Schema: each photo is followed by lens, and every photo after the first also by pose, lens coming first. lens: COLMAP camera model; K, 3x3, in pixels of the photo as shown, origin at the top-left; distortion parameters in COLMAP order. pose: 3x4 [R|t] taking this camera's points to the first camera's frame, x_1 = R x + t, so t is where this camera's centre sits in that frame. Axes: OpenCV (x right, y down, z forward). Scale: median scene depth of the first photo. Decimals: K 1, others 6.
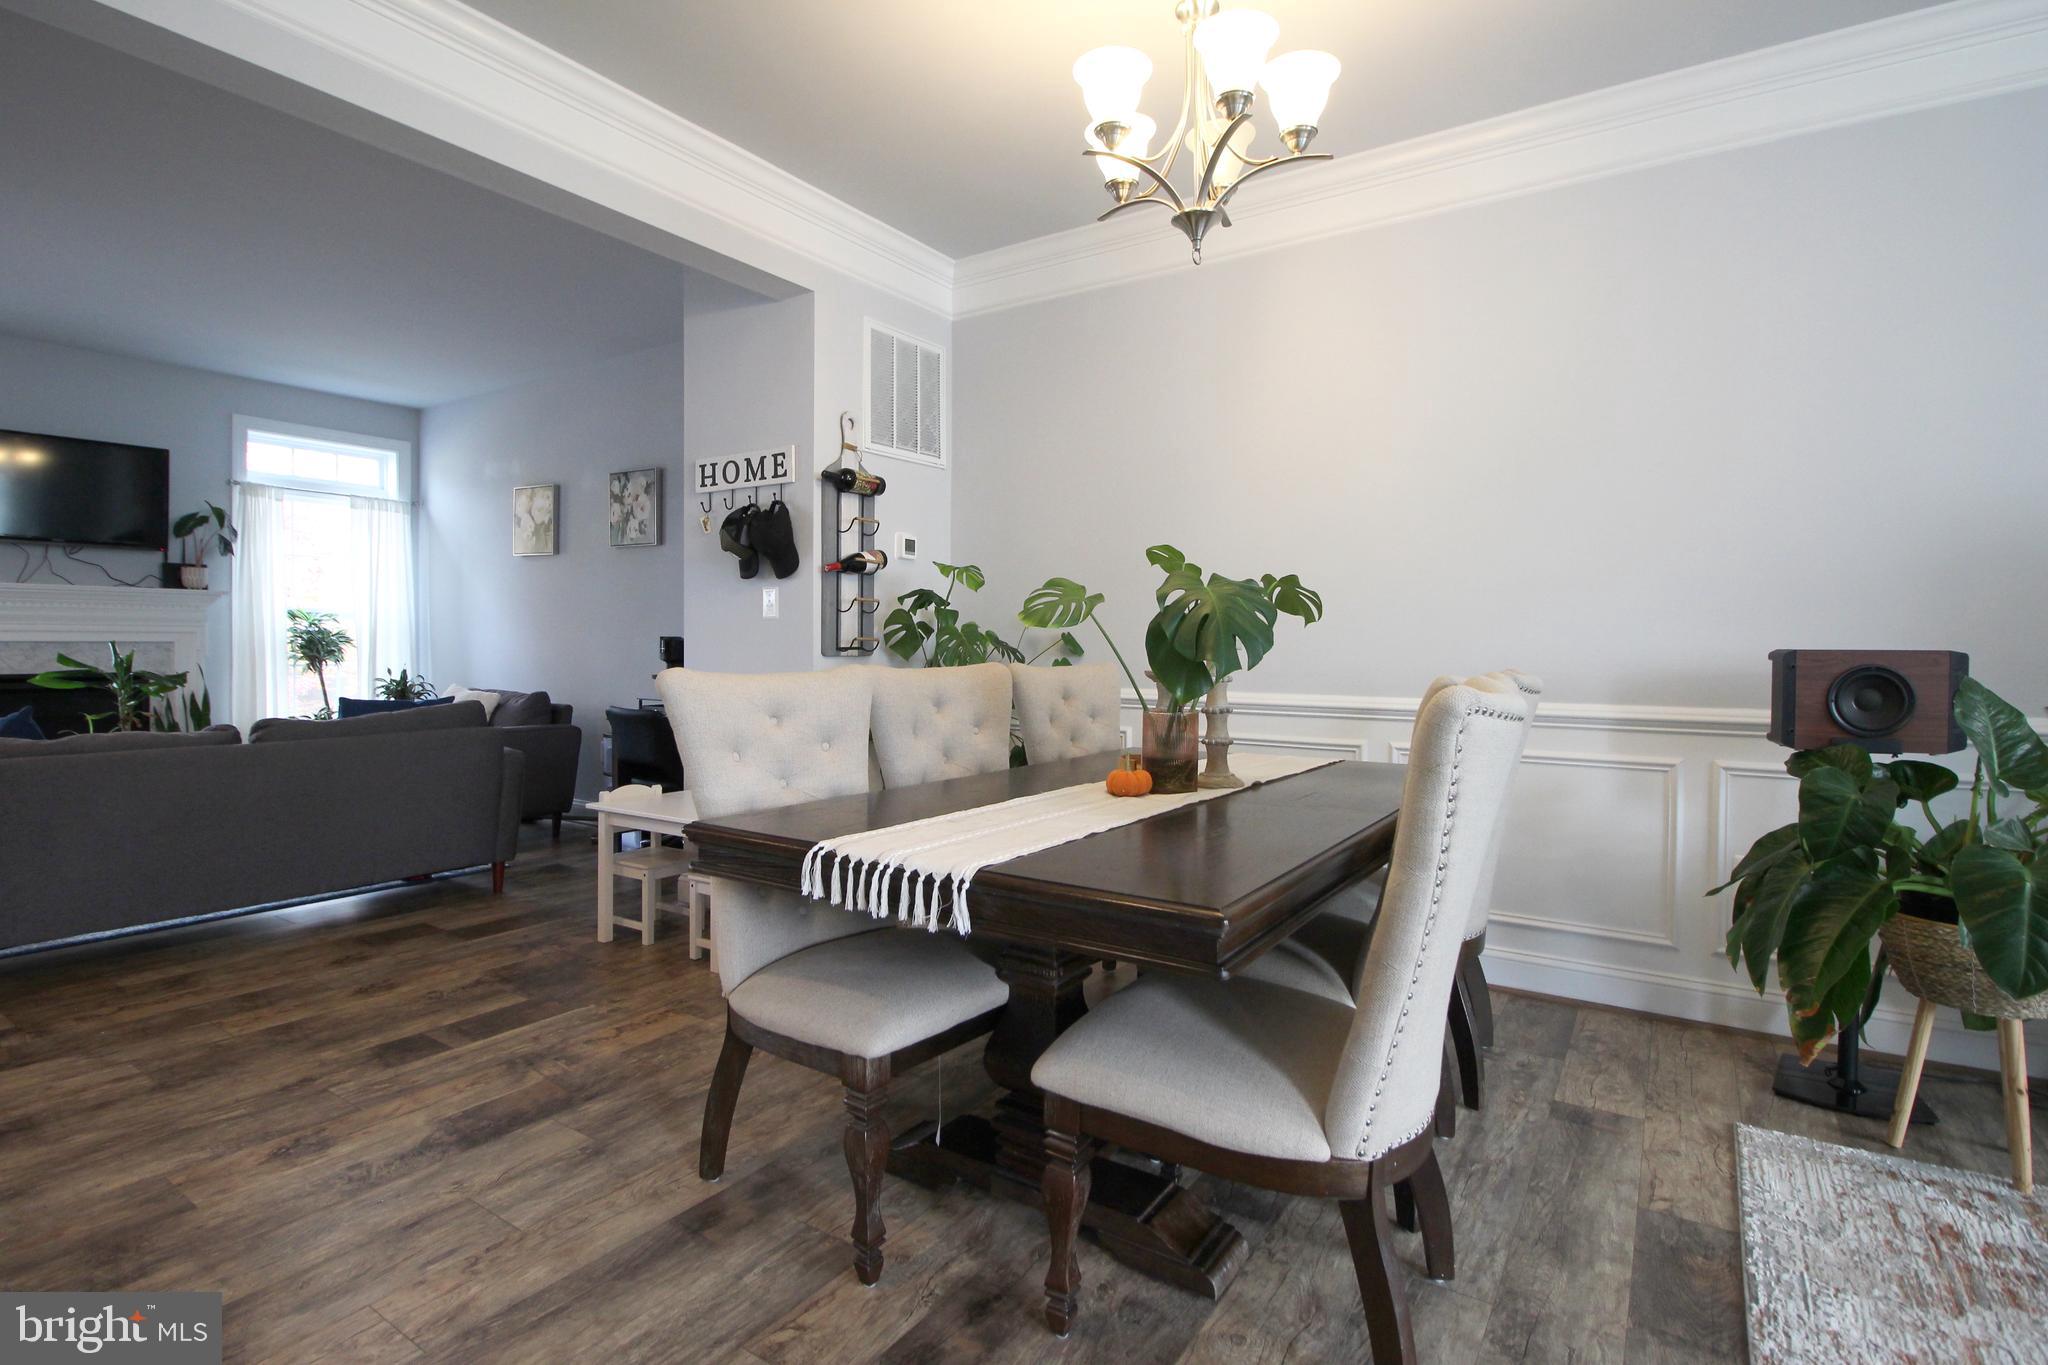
lens RADIAL K [[1001.9, 0, 1032.7], [0, 1001.9, 666.7], [0, 0, 1]] dist [-0.009864, -0.005037]
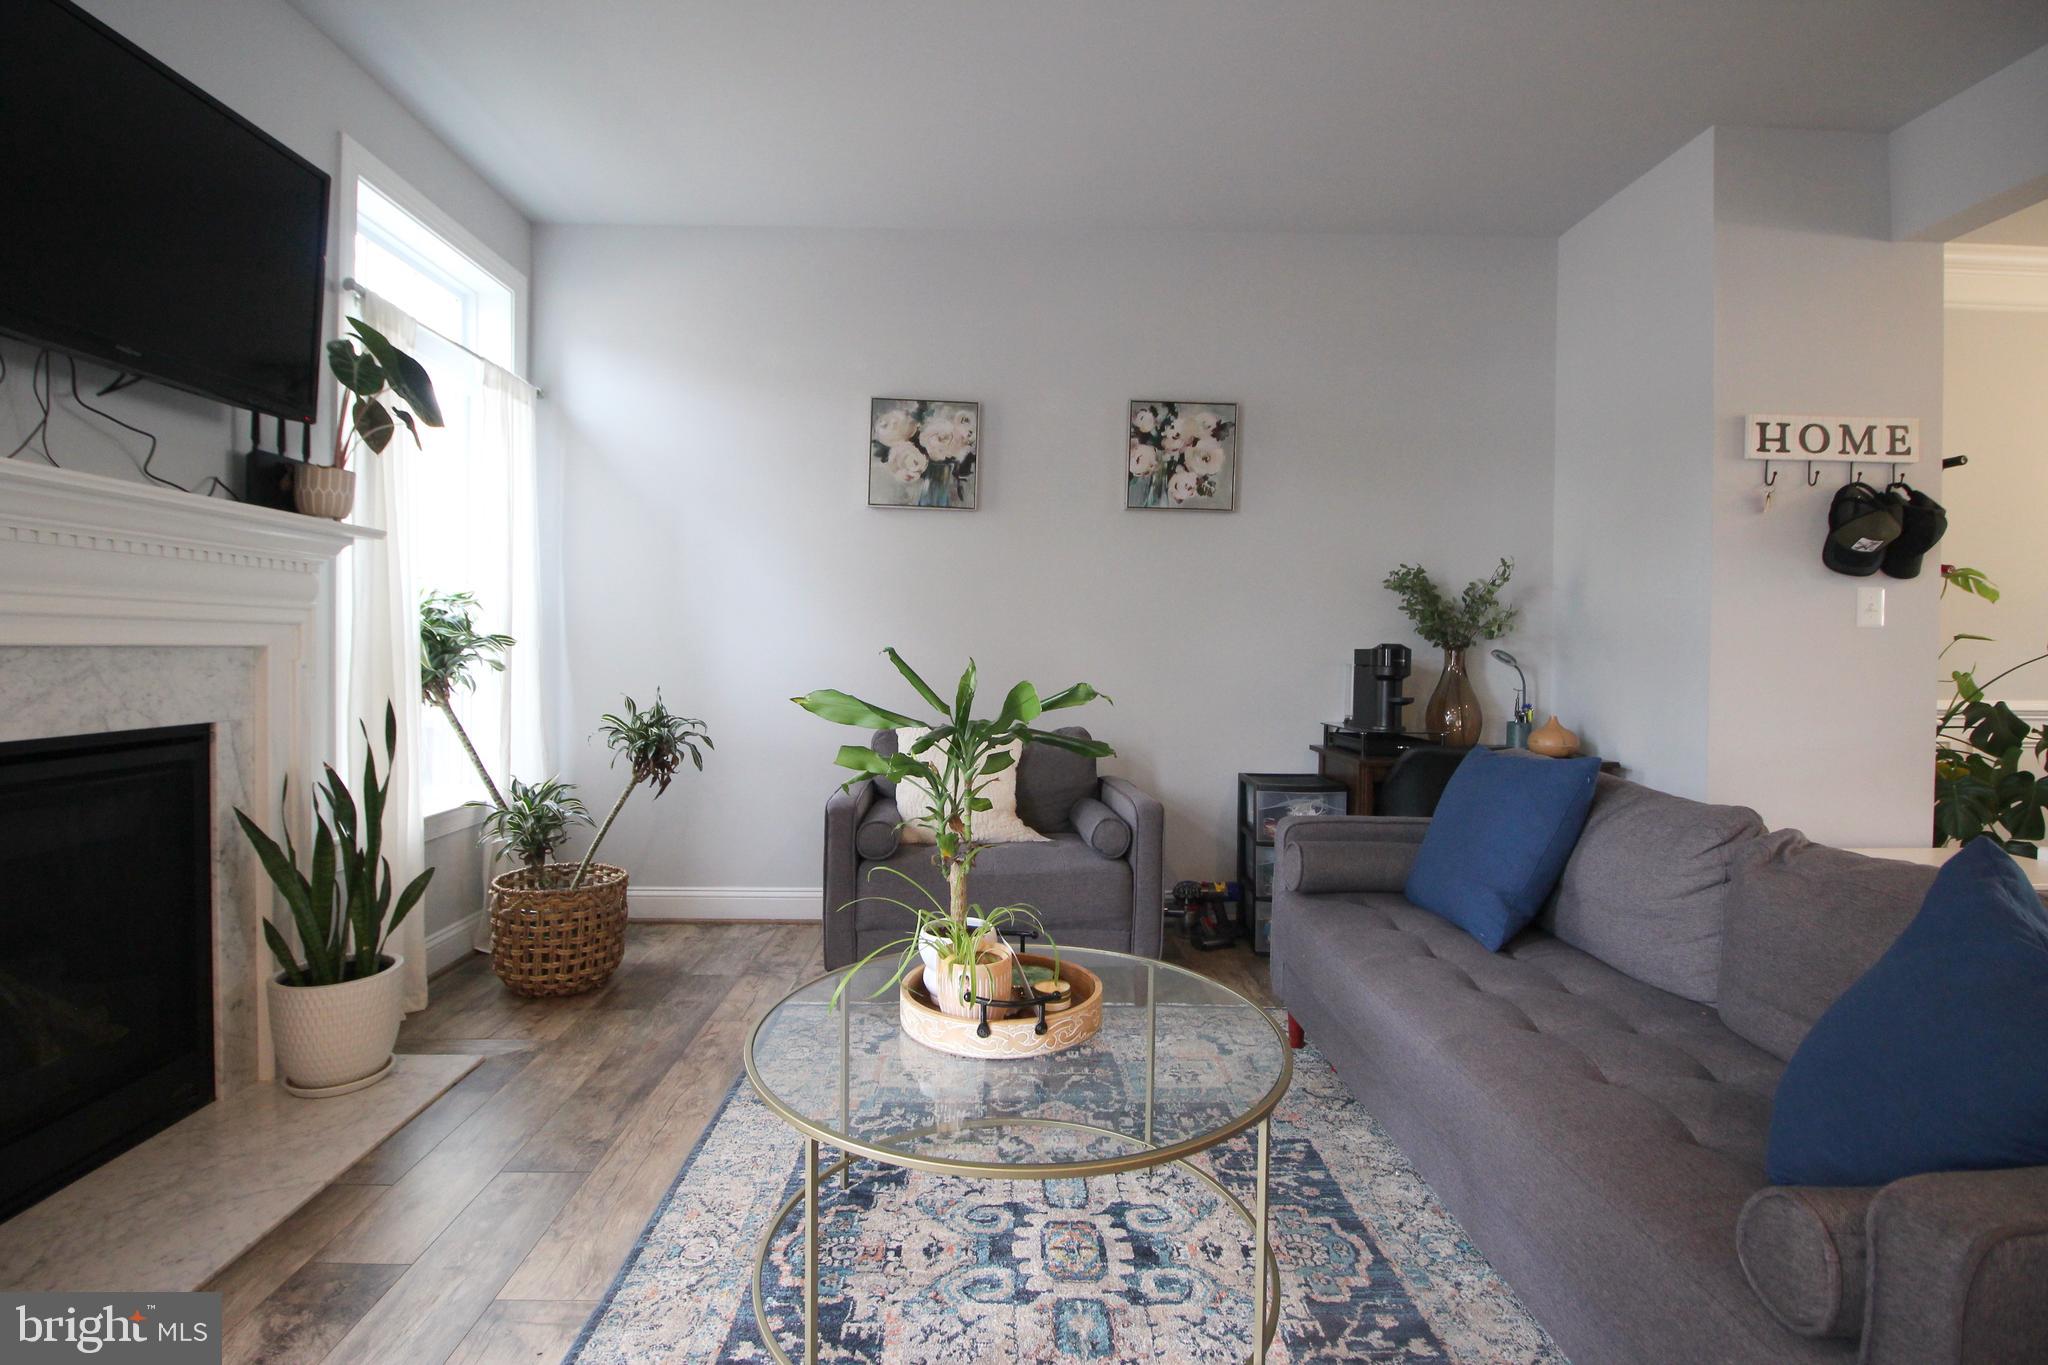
lens RADIAL K [[970.4, 0, 1012.8], [0, 970.4, 669.8], [0, 0, 1]] dist [-0.016639, -0.001155]
pose [[0.815249, -0.006411, 0.579076, -2.196984], [0.009671, 0.999950, -0.002544, -0.030820], [-0.579030, 0.007674, 0.815270, 1.325659]]
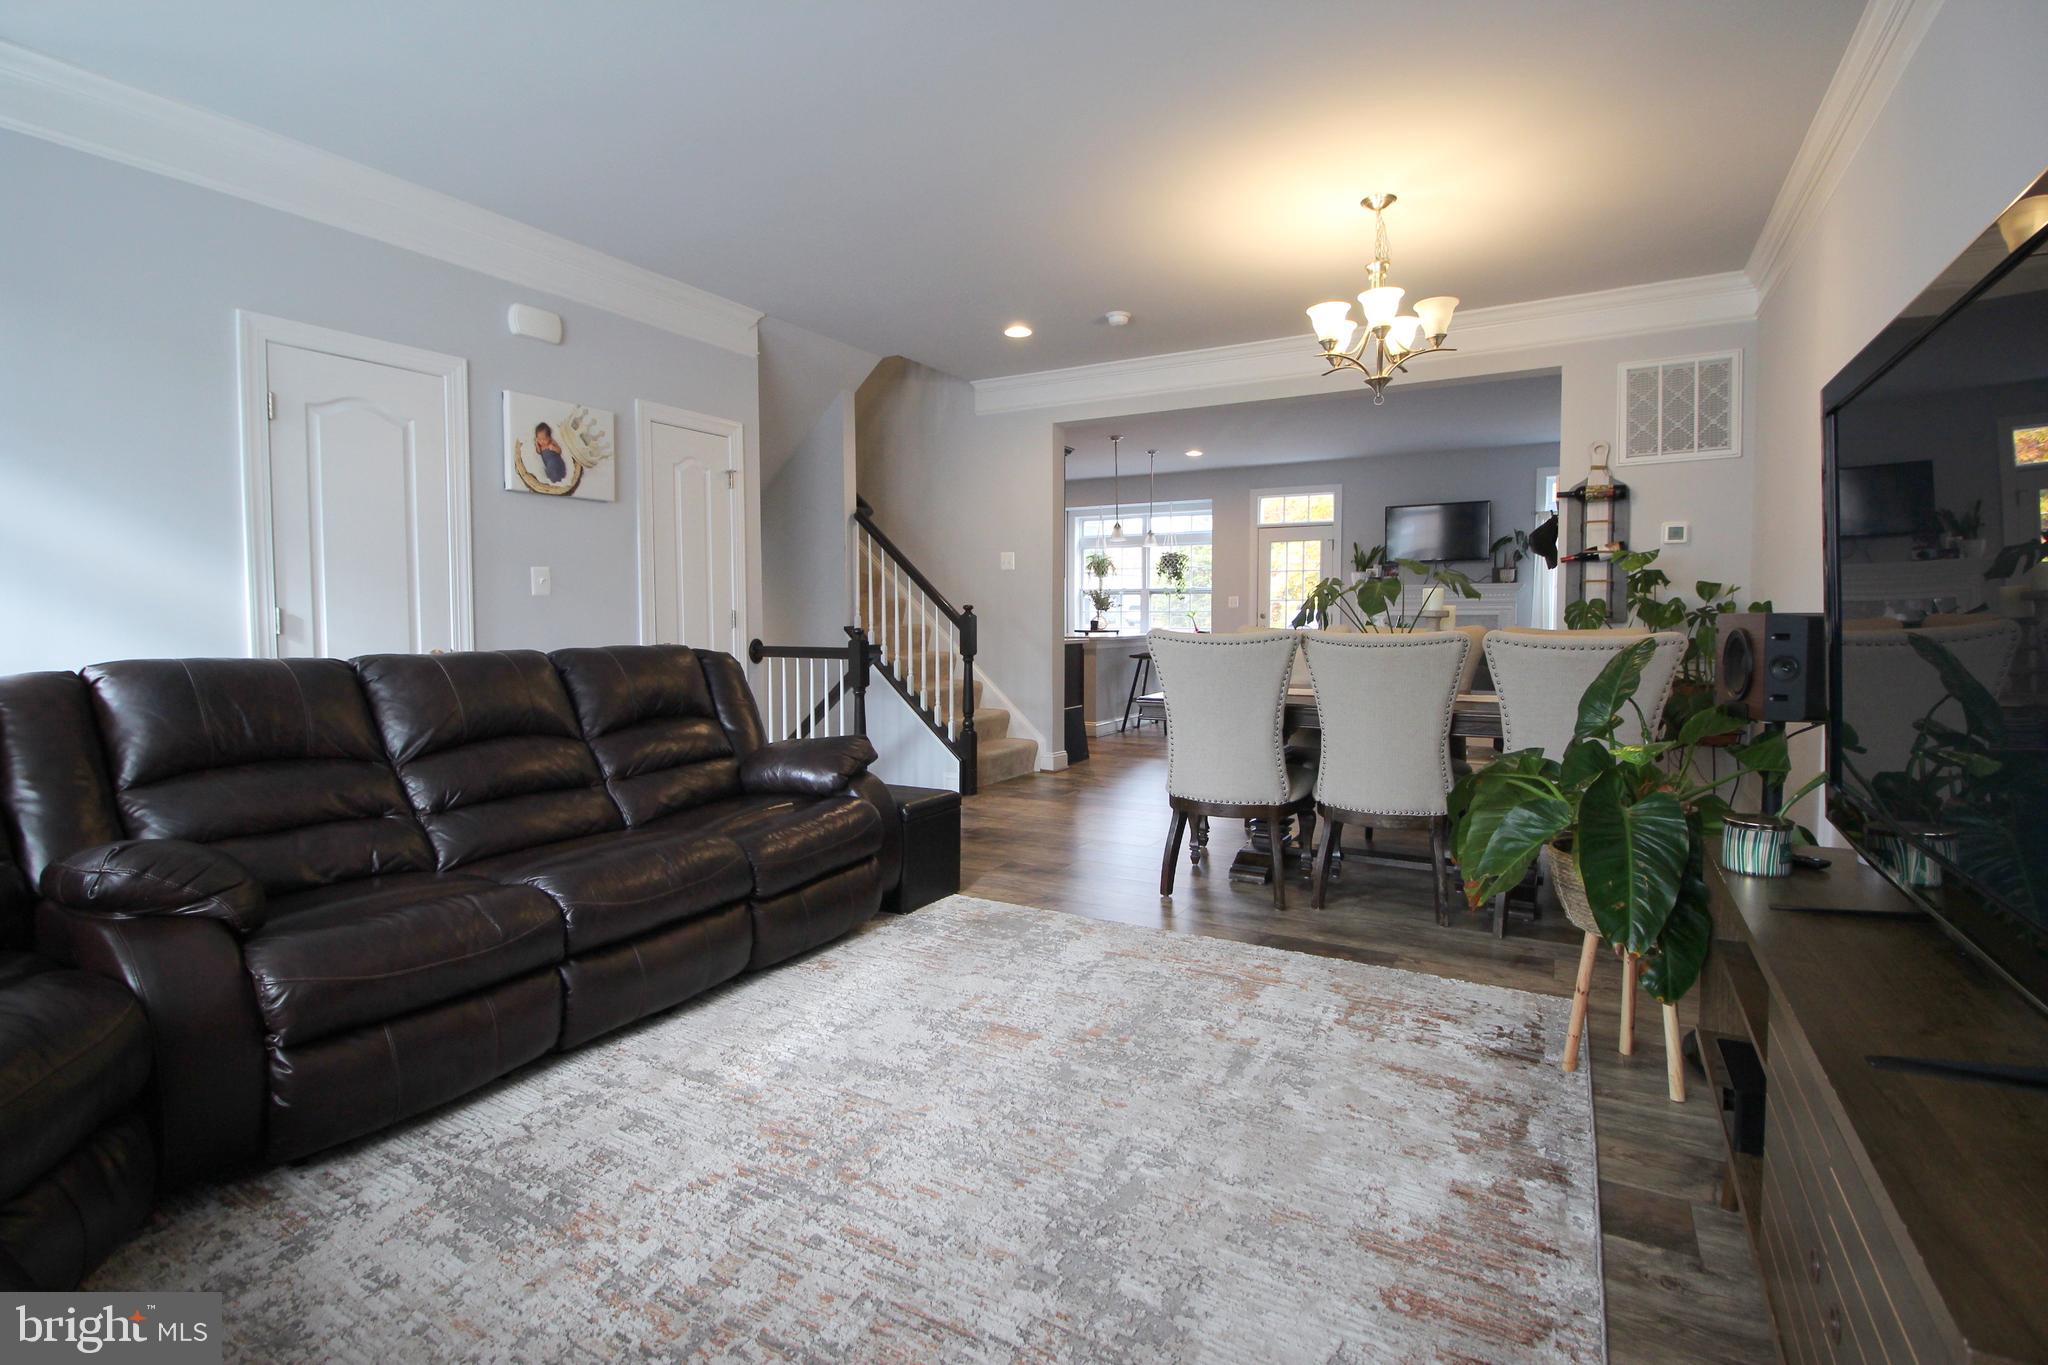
lens RADIAL K [[970.4, 0, 1010.9], [0, 970.4, 683.2], [0, 0, 1]] dist [-0.016639, -0.001155]
pose [[0.058980, 0.062146, -0.996323, 1.872311], [-0.015956, 0.997991, 0.061306, 0.007958], [0.998132, 0.012281, 0.059853, 0.226113]]
